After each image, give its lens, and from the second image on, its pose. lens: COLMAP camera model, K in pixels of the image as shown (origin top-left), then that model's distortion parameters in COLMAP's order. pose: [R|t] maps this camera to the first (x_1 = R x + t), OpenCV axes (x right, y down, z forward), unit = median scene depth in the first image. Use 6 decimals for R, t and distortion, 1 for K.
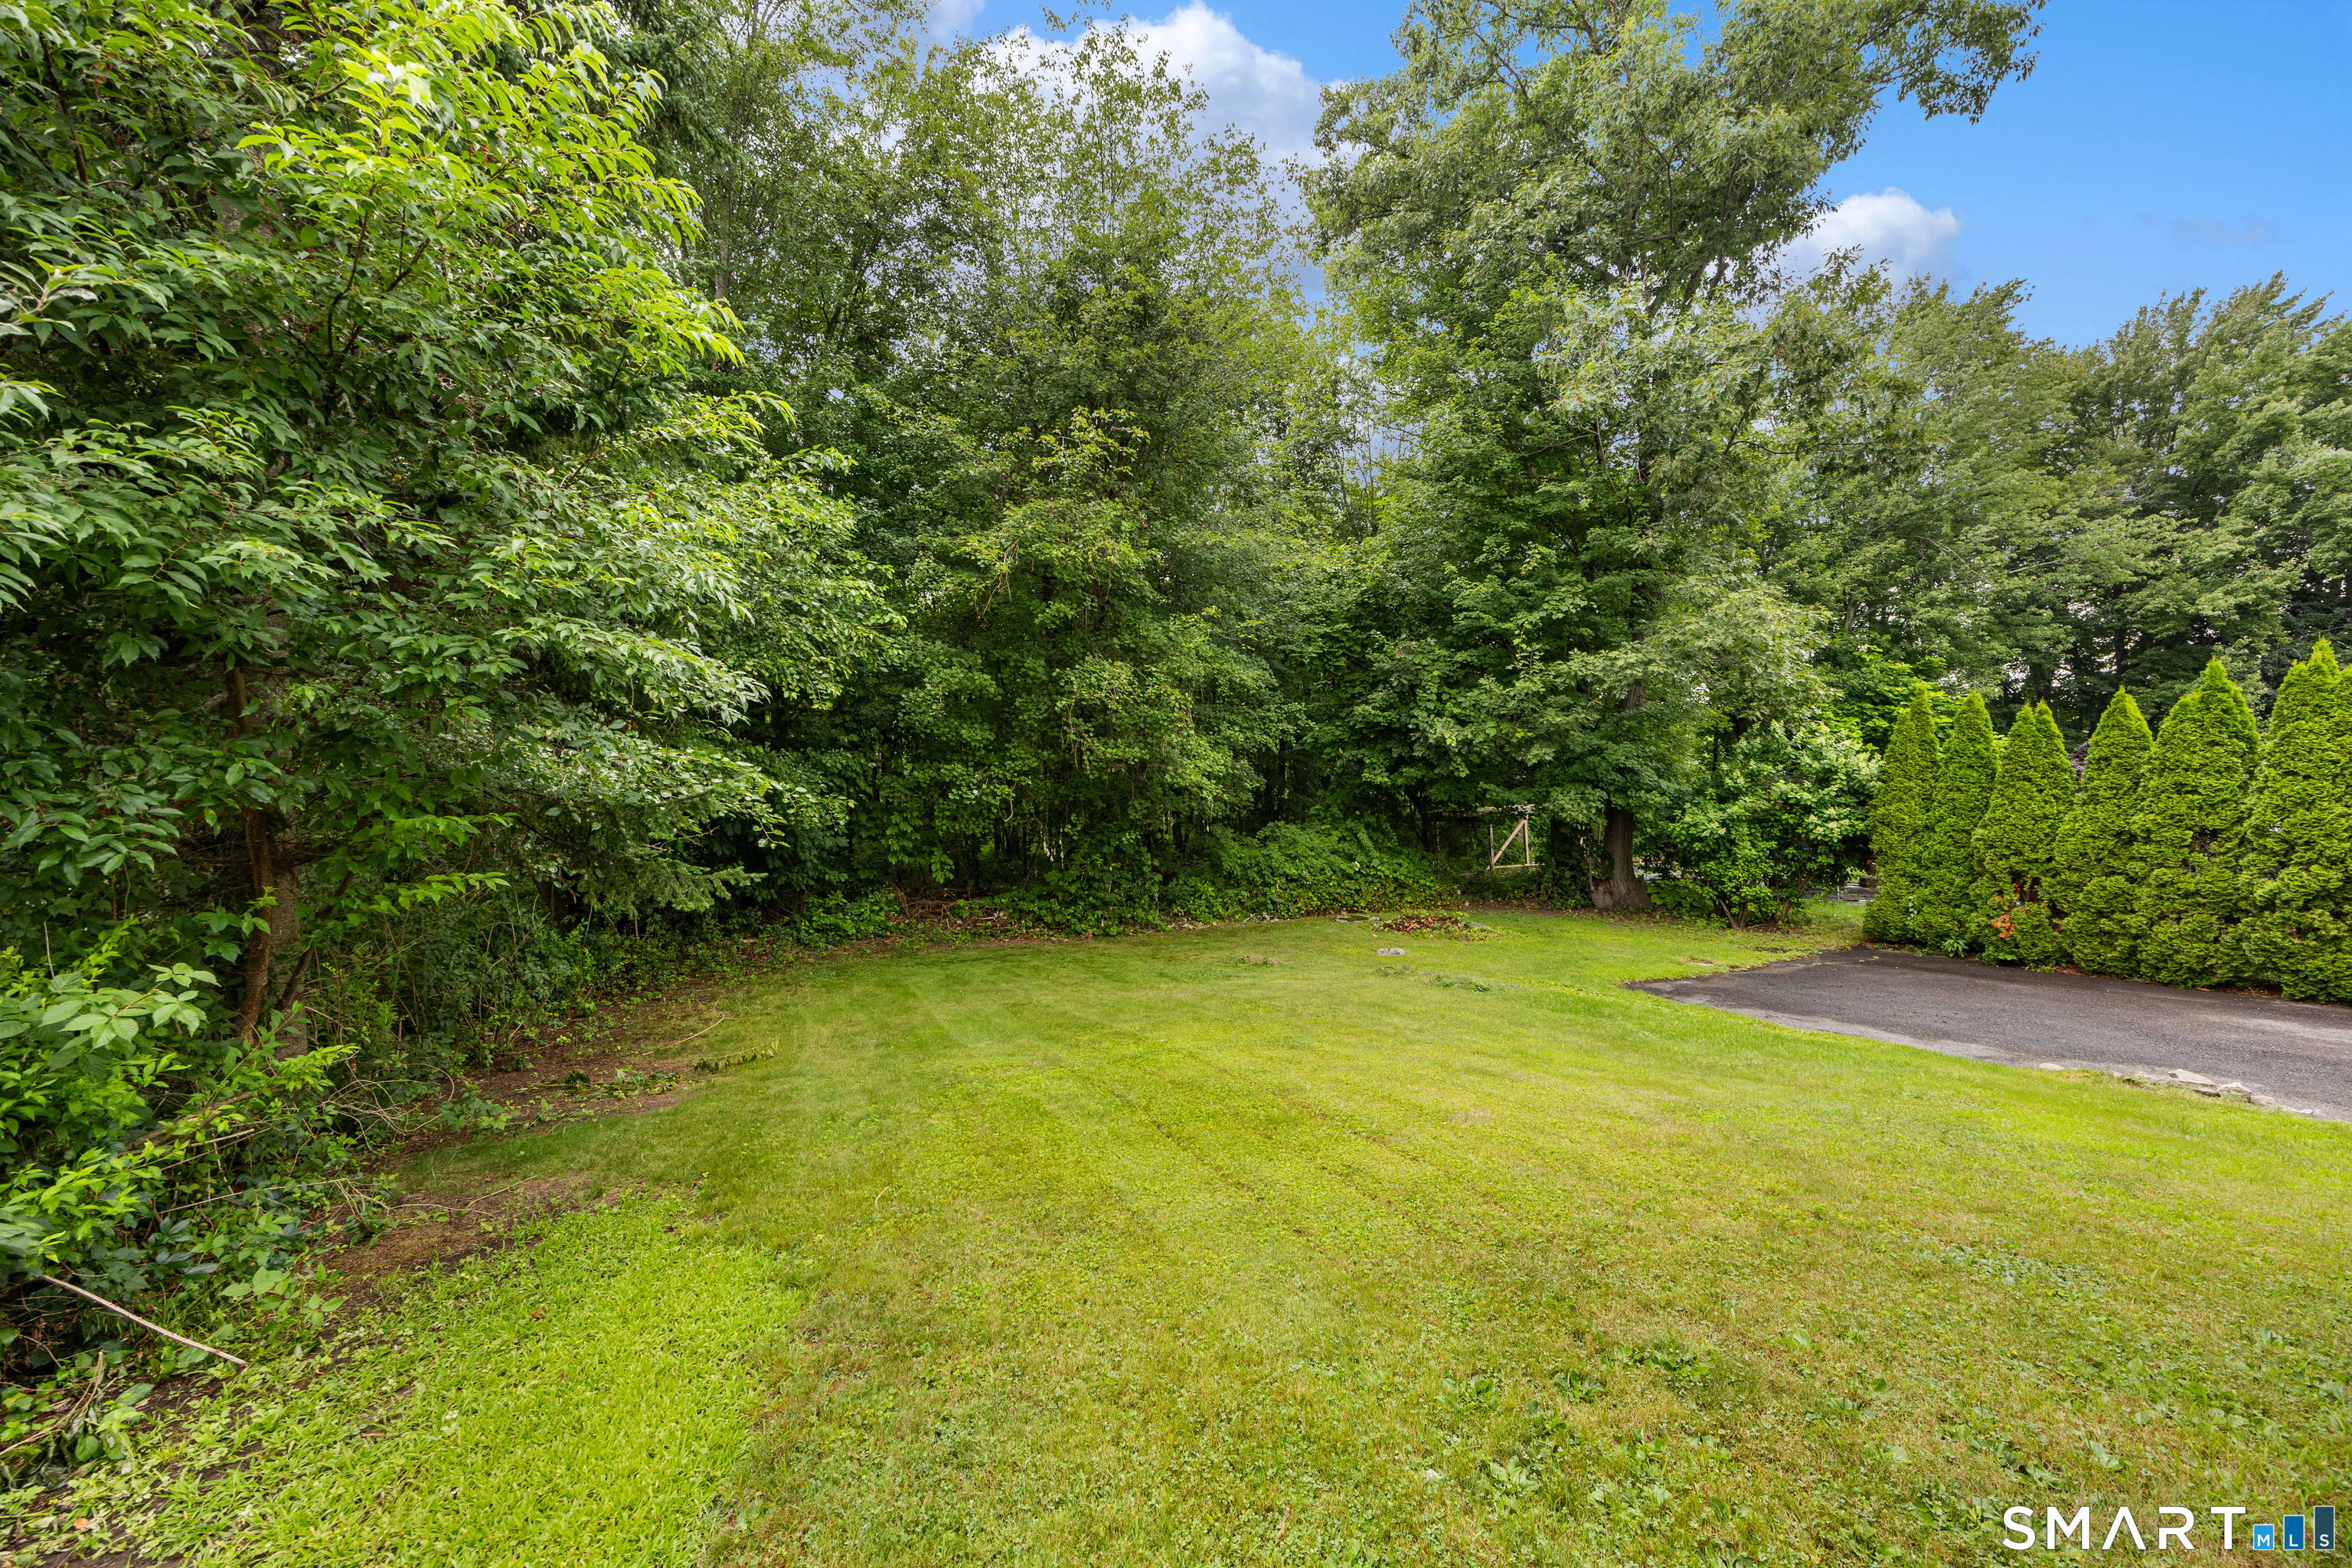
lens RADIAL K [[929.6, 0, 1179.6], [0, 929.6, 782.5], [0, 0, 1]] dist [0.004580, 0.000264]
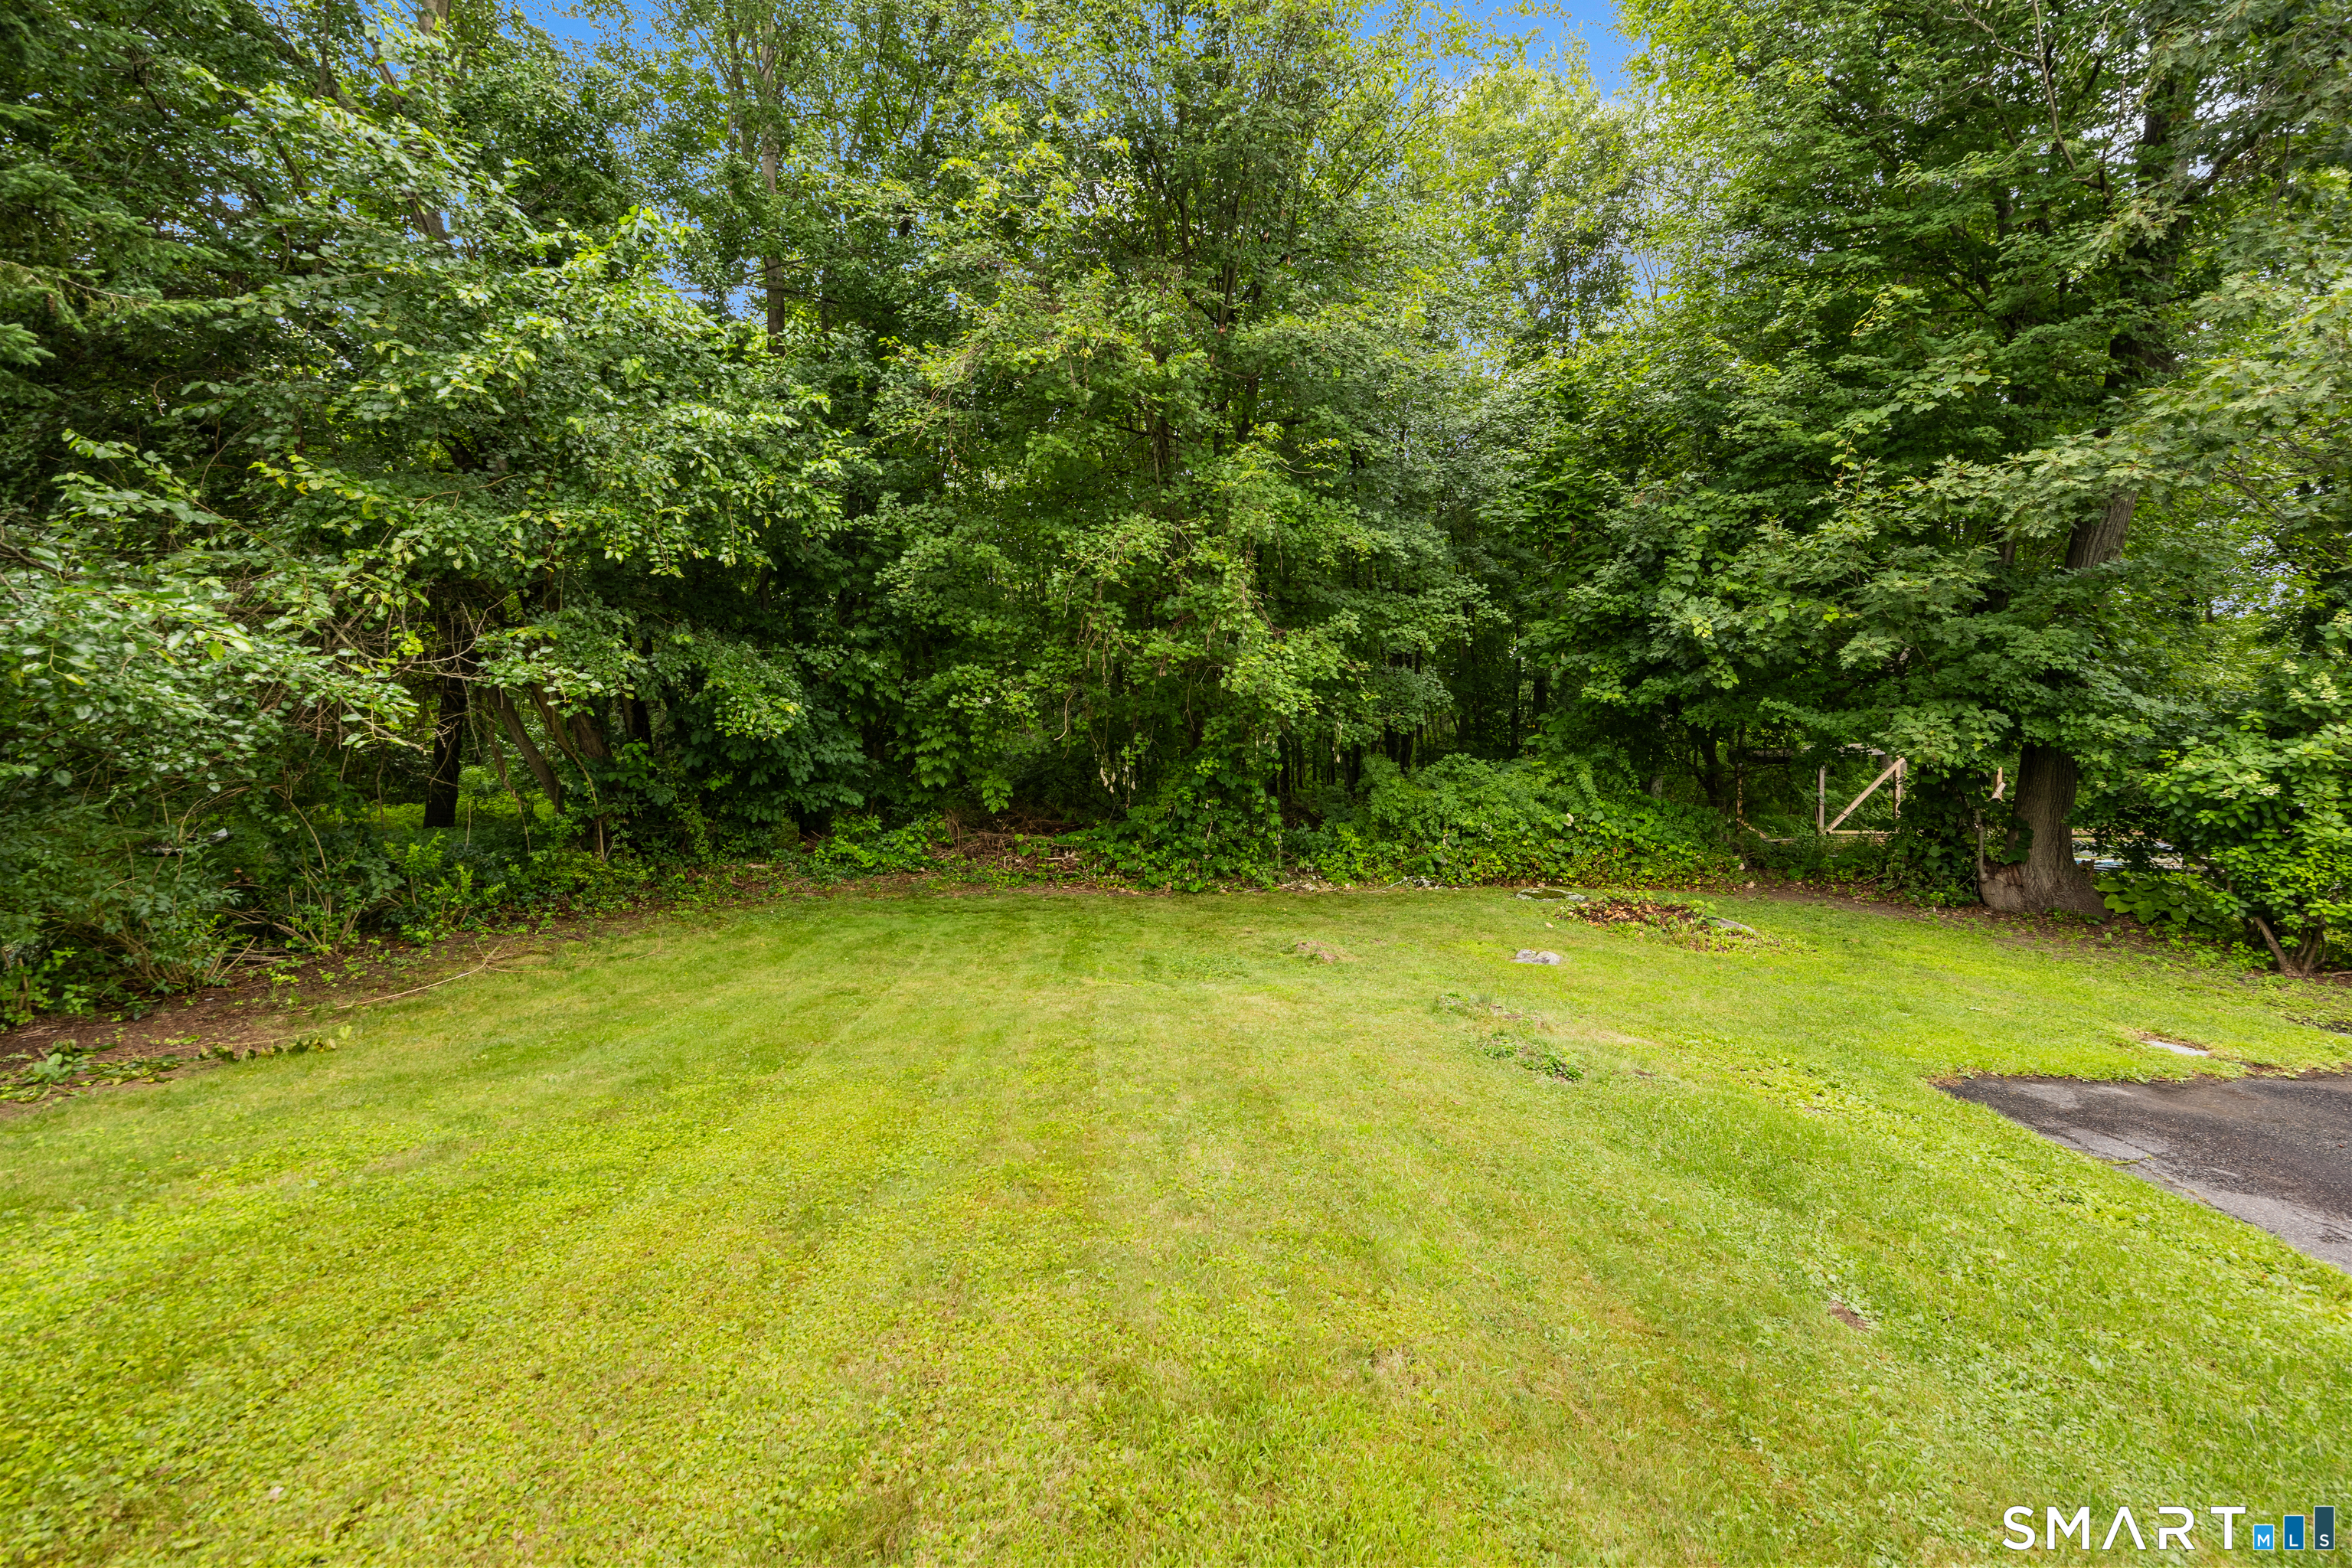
lens RADIAL K [[929.6, 0, 1172.5], [0, 929.6, 784.0], [0, 0, 1]] dist [0.004580, 0.000264]
pose [[0.935964, 0.040031, -0.349813, 0.176307], [-0.015563, 0.997248, 0.072480, 0.018766], [0.351752, -0.062395, 0.934012, 0.272568]]
